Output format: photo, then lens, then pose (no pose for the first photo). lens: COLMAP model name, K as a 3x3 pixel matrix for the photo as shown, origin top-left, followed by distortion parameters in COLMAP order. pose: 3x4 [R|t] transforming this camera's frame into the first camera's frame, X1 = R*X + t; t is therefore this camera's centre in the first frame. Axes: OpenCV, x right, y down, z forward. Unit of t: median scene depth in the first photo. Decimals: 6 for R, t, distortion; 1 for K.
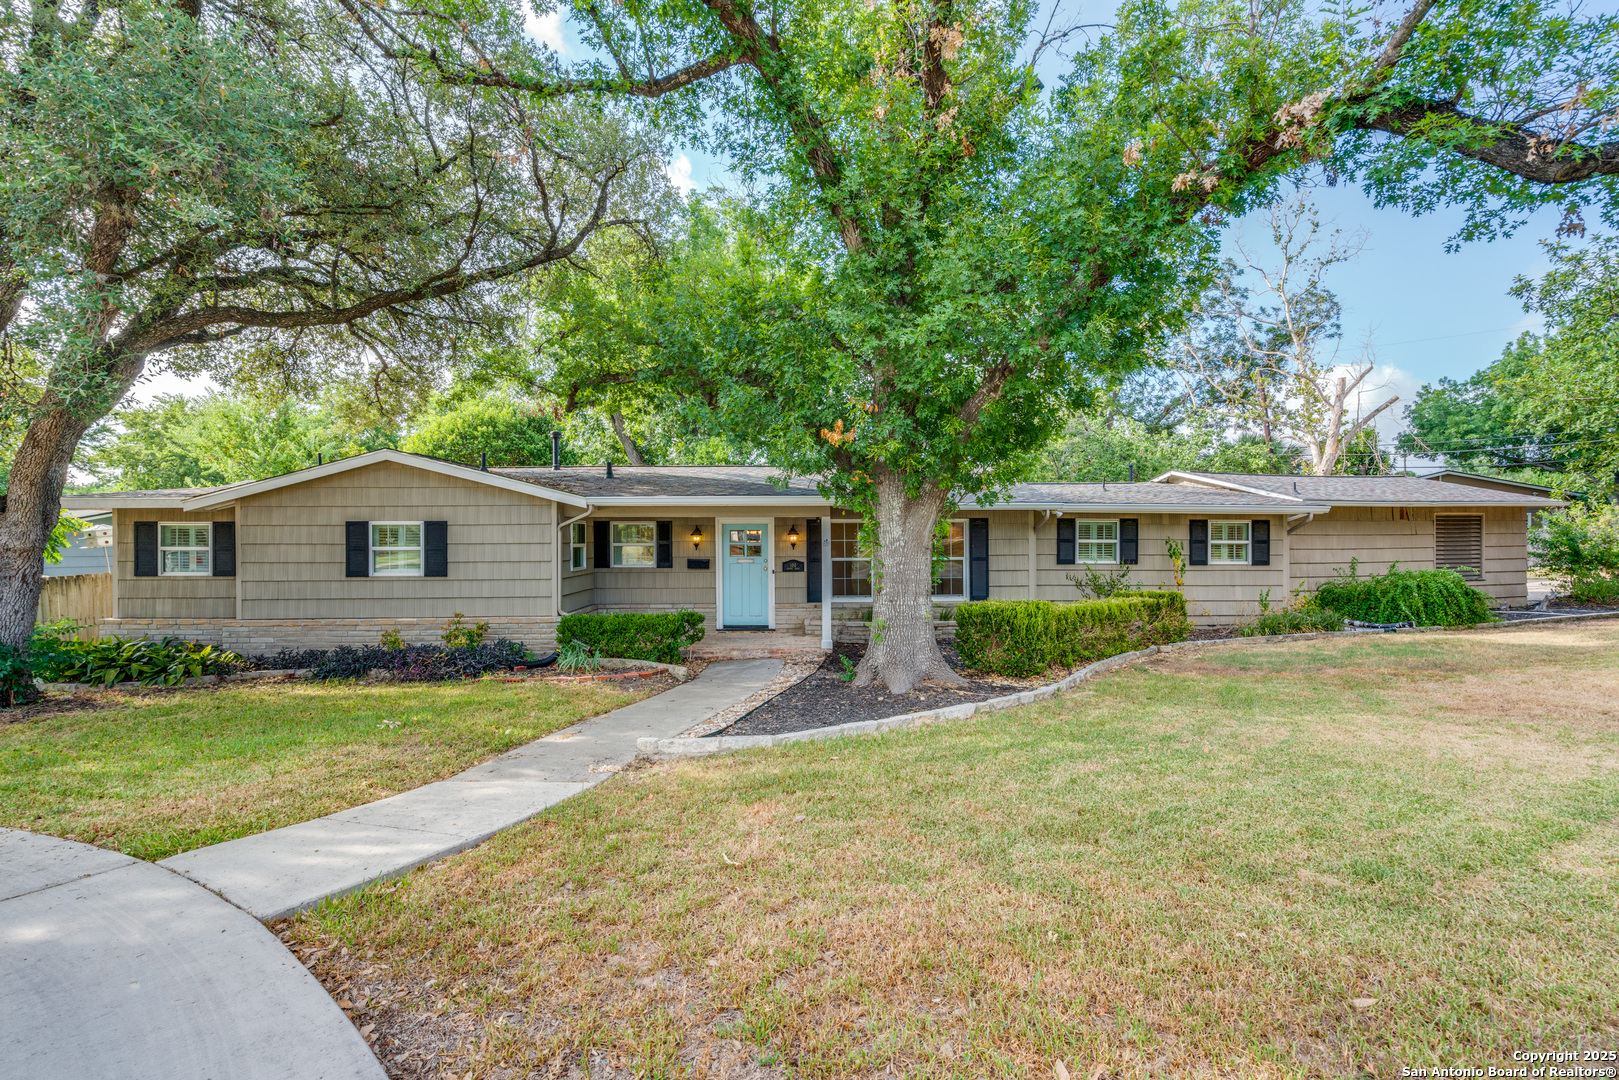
lens RADIAL K [[735.9, 0, 809.2], [0, 735.9, 549.1], [0, 0, 1]] dist [-0.000929, 0.000196]
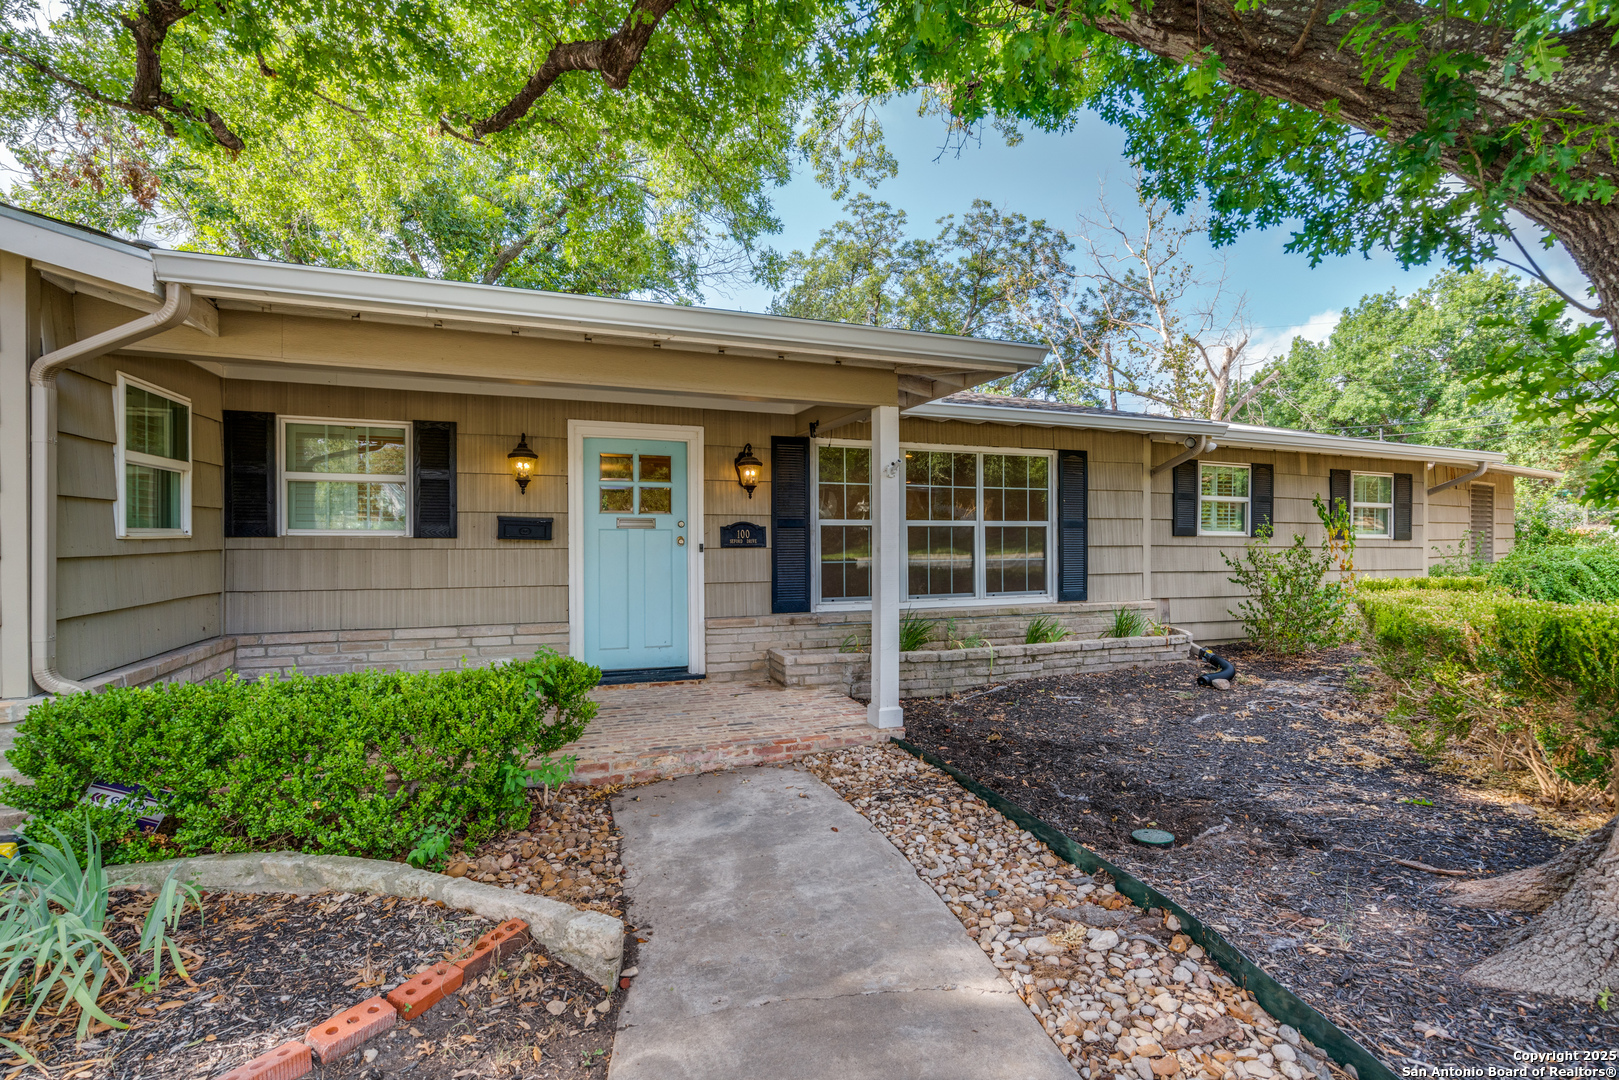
lens RADIAL K [[747.6, 0, 809.5], [0, 747.6, 540.0], [0, 0, 1]] dist [-0.003824, -0.000175]
pose [[0.944110, 0.004767, 0.329597, -0.136609], [-0.002074, 0.999962, -0.008521, 0.029644], [-0.329625, 0.007361, 0.944083, 0.541529]]
